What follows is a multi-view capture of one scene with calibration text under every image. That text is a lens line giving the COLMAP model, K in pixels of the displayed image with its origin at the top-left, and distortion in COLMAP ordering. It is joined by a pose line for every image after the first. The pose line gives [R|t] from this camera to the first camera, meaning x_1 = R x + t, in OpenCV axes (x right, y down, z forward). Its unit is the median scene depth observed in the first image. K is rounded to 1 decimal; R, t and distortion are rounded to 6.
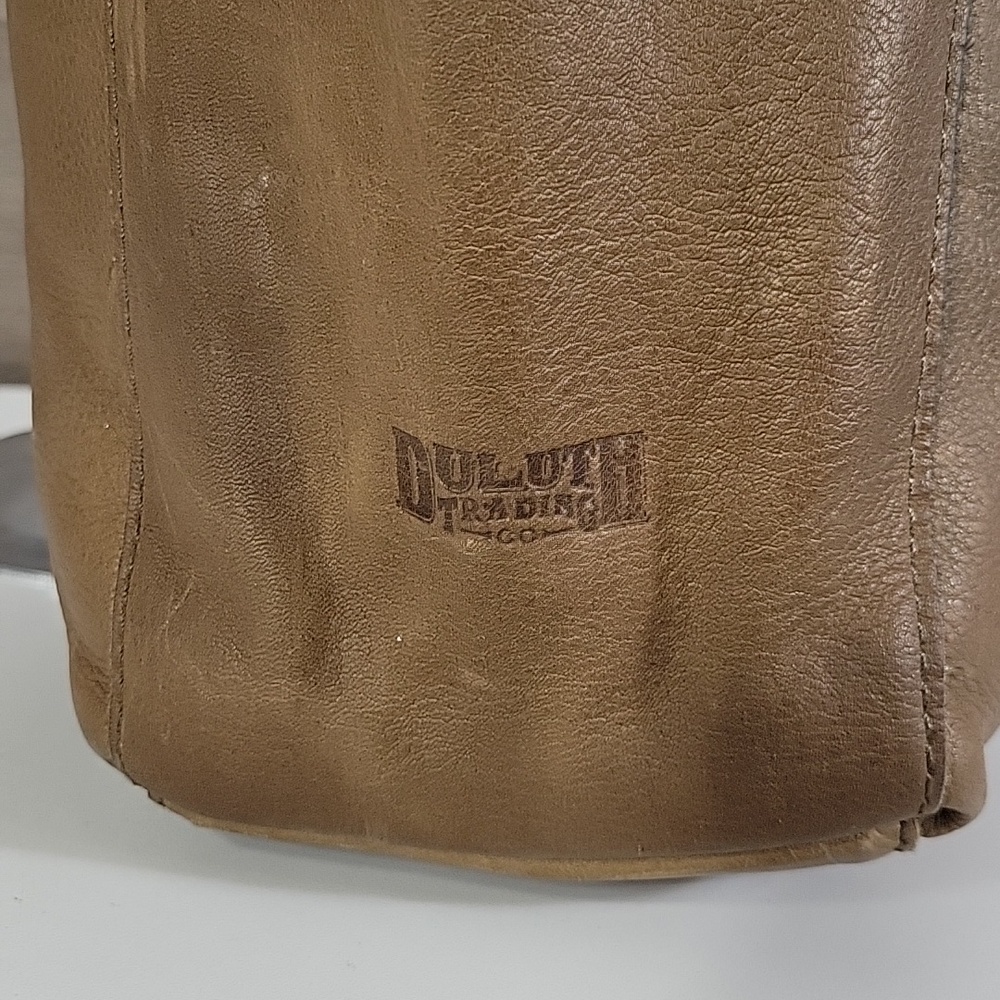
lens RADIAL K [[1834.3, 0, 511.9], [0, 1834.3, 472.2], [0, 0, 1]] dist [0.096540, -0.391083]
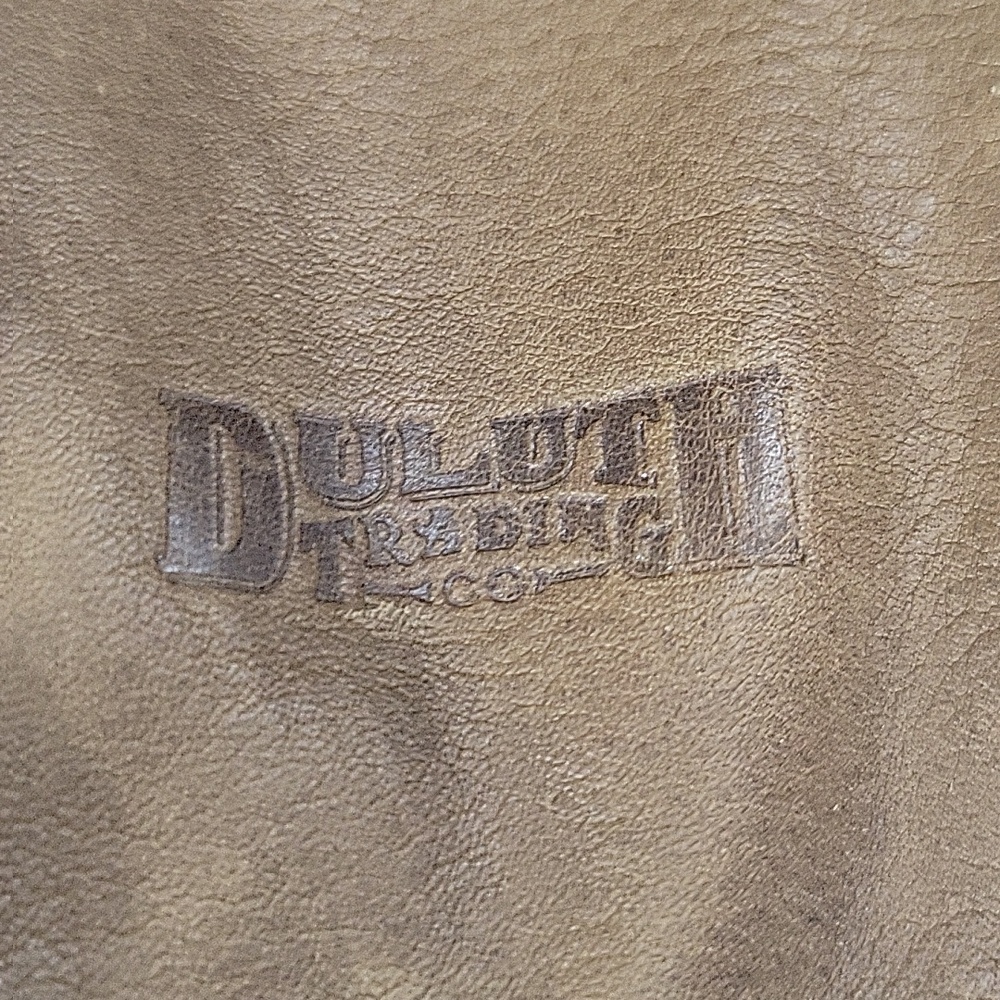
lens RADIAL K [[1781.1, 0, 500.0], [0, 1781.1, 500.0], [0, 0, 1]] dist [0.074704, 0.015388]
pose [[0.997585, -0.068599, -0.010896, 0.013408], [0.068825, 0.997389, 0.021887, 0.000909], [0.009366, -0.022584, 0.999701, 0.573664]]
